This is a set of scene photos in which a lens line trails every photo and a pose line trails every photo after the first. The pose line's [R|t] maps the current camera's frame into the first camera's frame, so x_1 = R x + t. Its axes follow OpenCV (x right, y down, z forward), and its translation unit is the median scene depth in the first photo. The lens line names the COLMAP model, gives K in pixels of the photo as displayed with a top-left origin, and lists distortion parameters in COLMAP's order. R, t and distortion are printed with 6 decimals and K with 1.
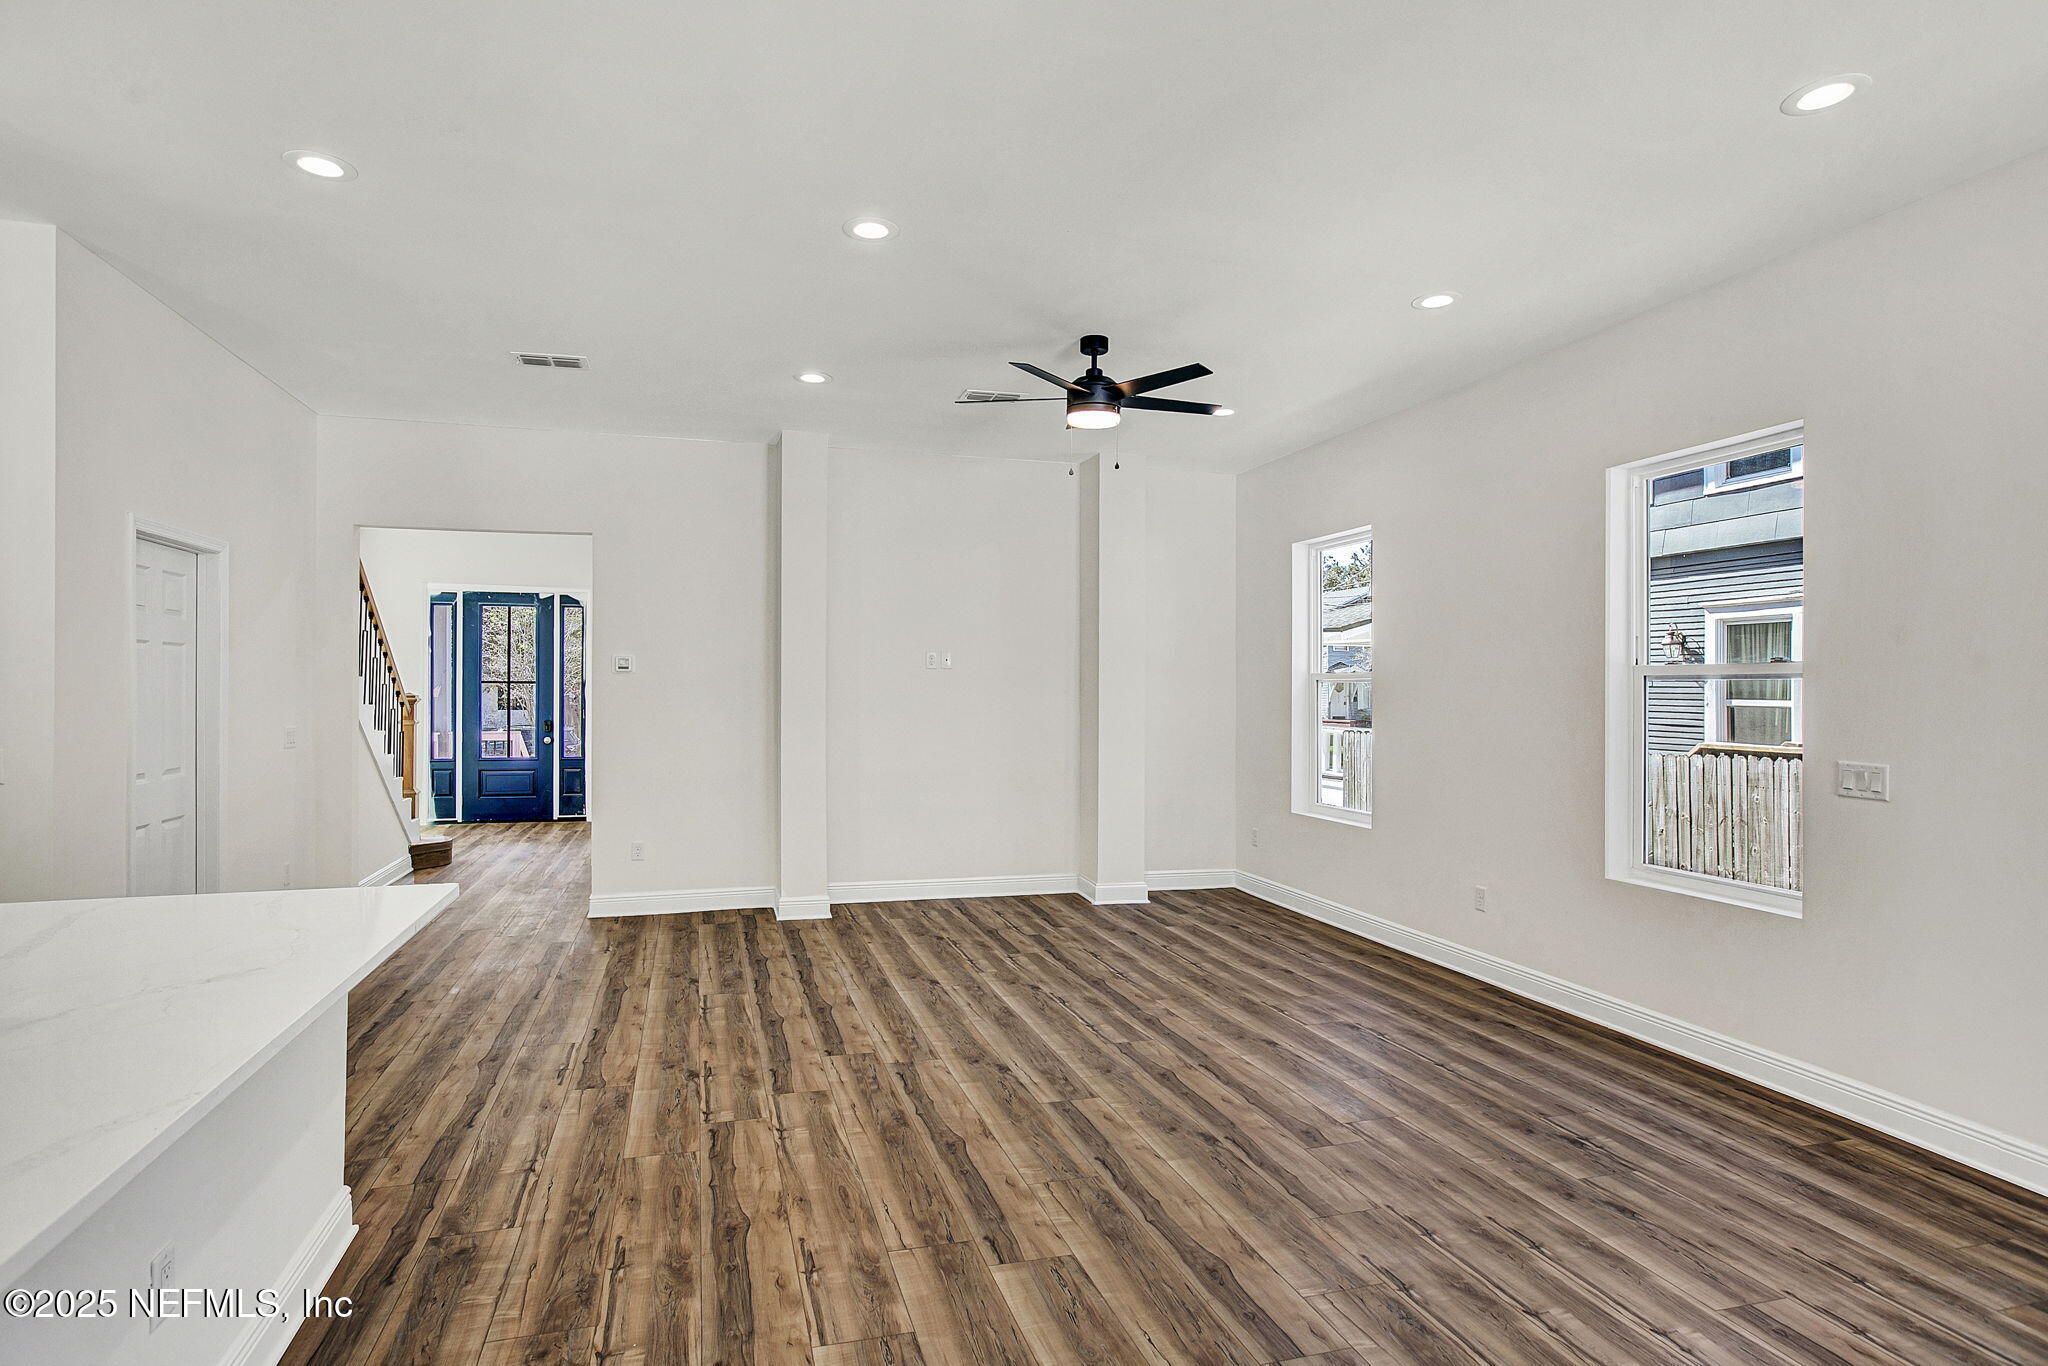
lens RADIAL K [[1089.7, 0, 1043.6], [0, 1089.7, 689.8], [0, 0, 1]] dist [-0.031862, 0.010998]
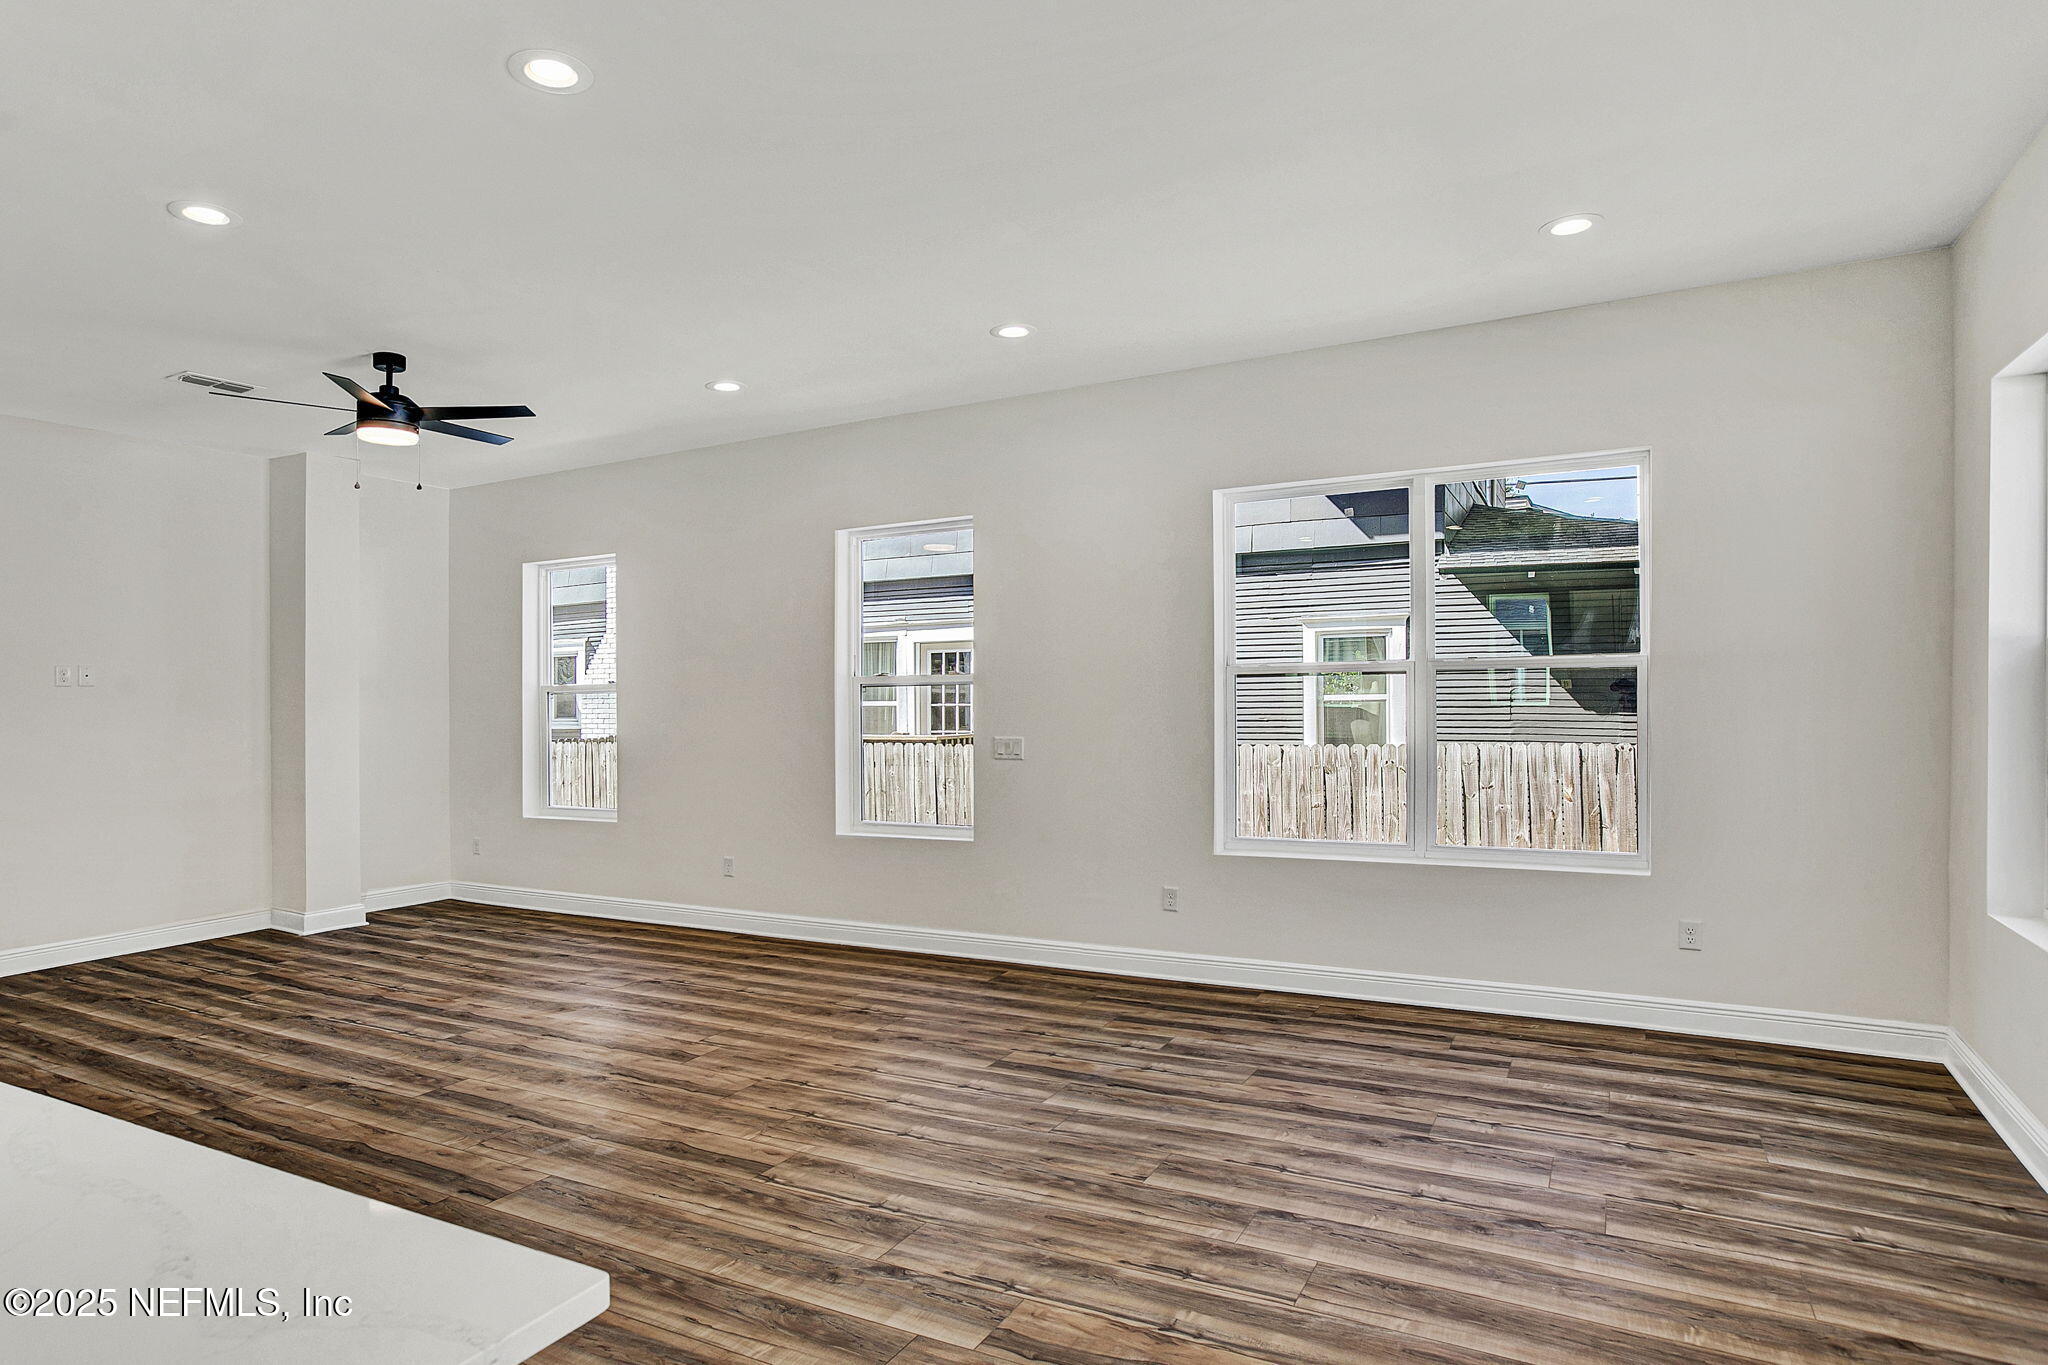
lens RADIAL K [[1089.7, 0, 1043.4], [0, 1089.7, 666.6], [0, 0, 1]] dist [-0.031862, 0.010998]
pose [[0.694495, 0.004765, 0.719482, -0.285446], [0.020243, 0.999453, -0.026159, 0.013511], [-0.719212, 0.032732, 0.694019, -0.125151]]
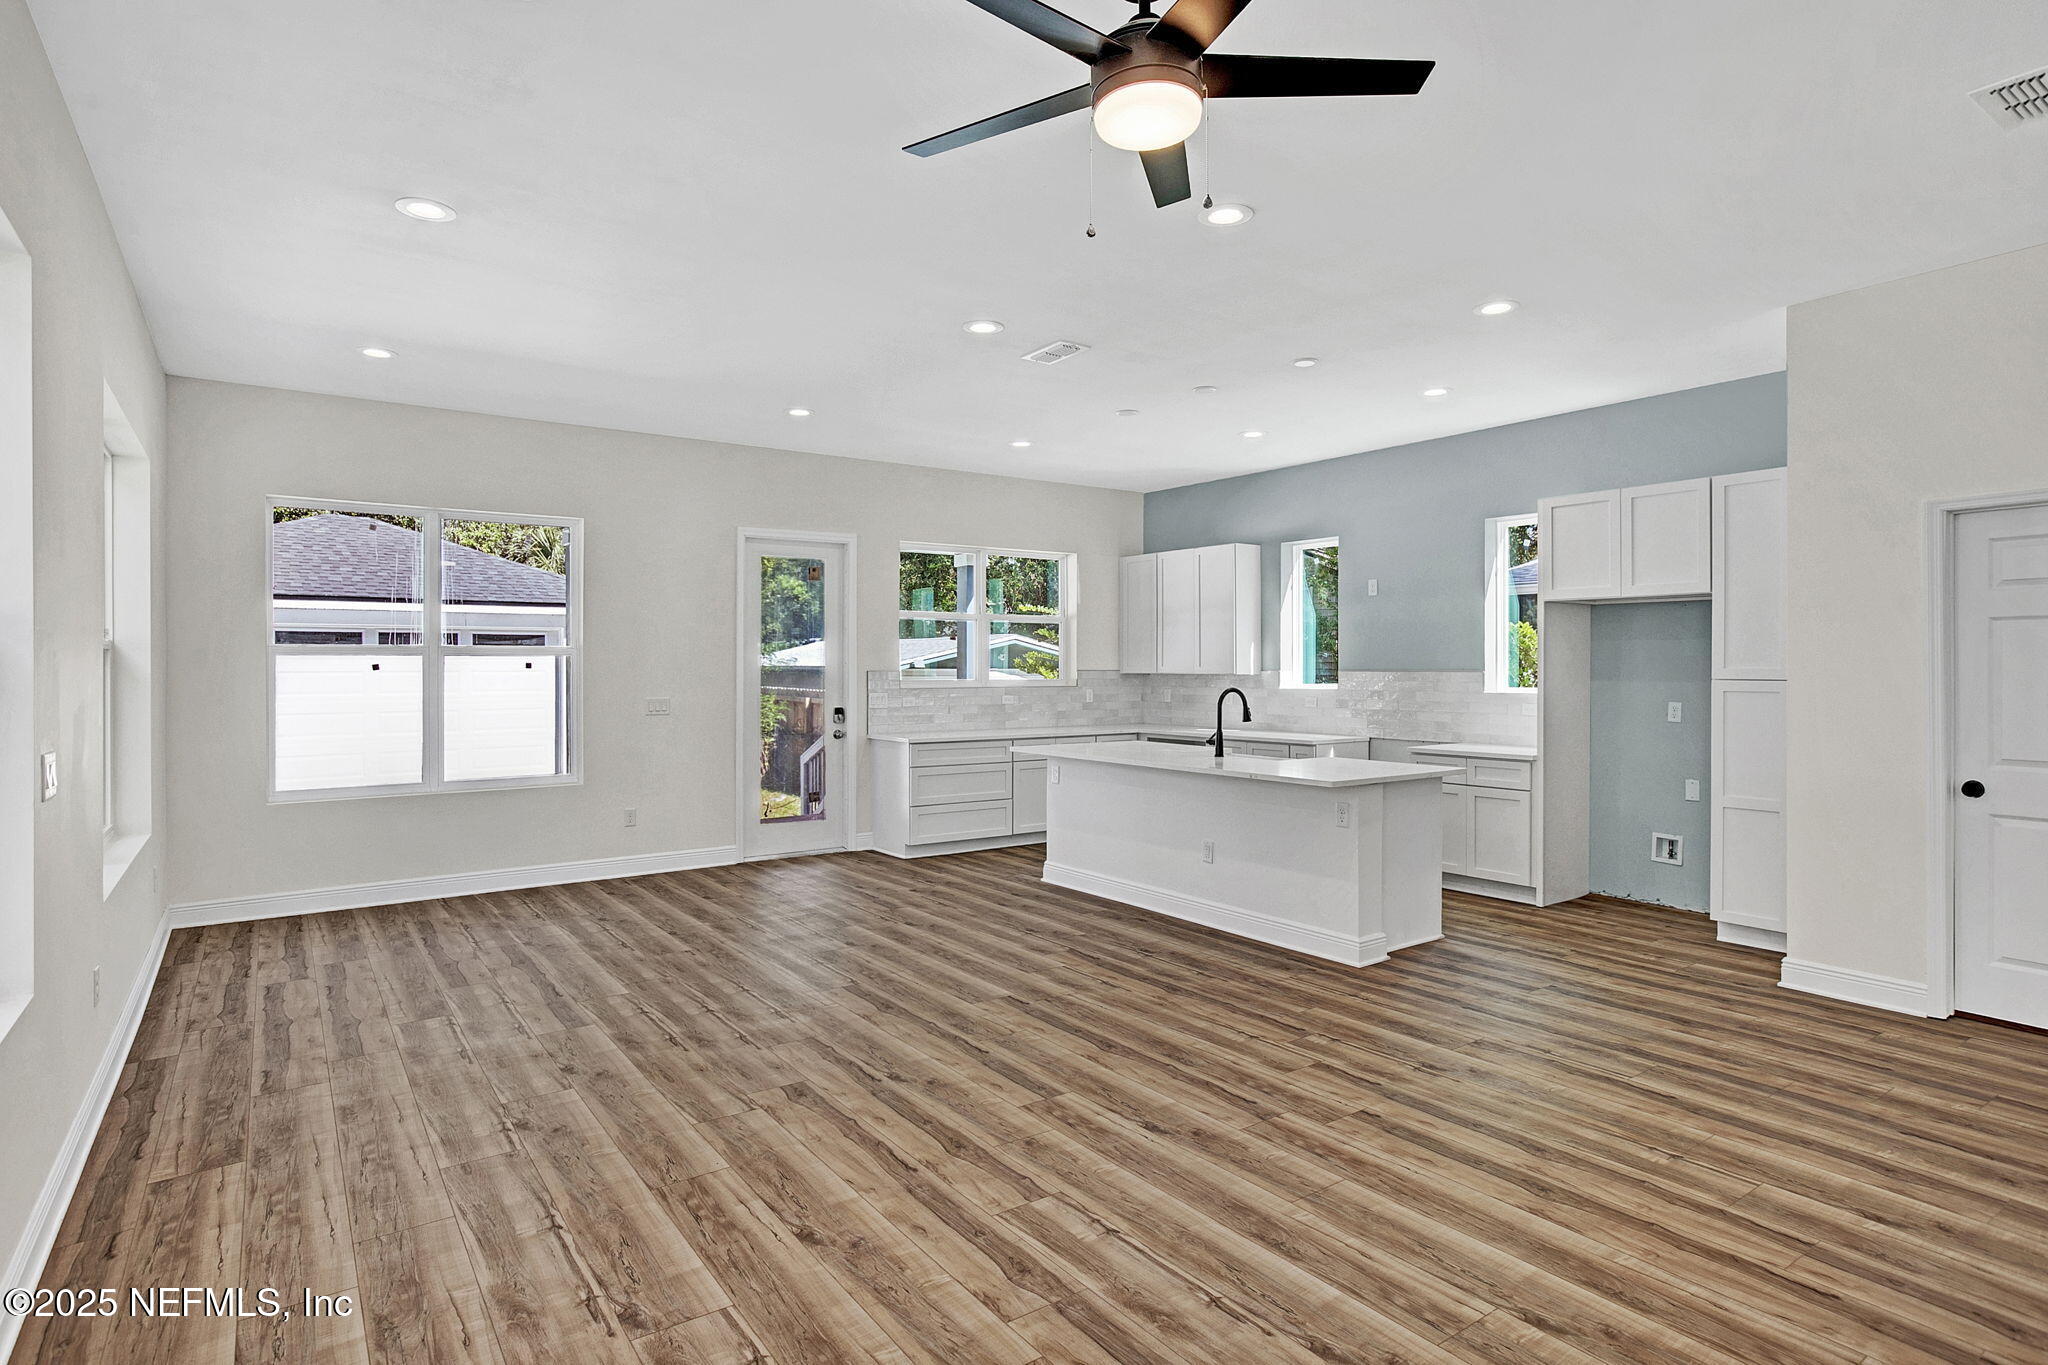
lens RADIAL K [[1054.4, 0, 1016.3], [0, 1054.4, 675.8], [0, 0, 1]] dist [-0.005159, 0.006493]
pose [[-0.956725, -0.003724, -0.290969, 0.284107], [-0.005453, 0.999972, 0.005129, 0.005565], [0.290942, 0.006494, -0.956719, 1.676215]]
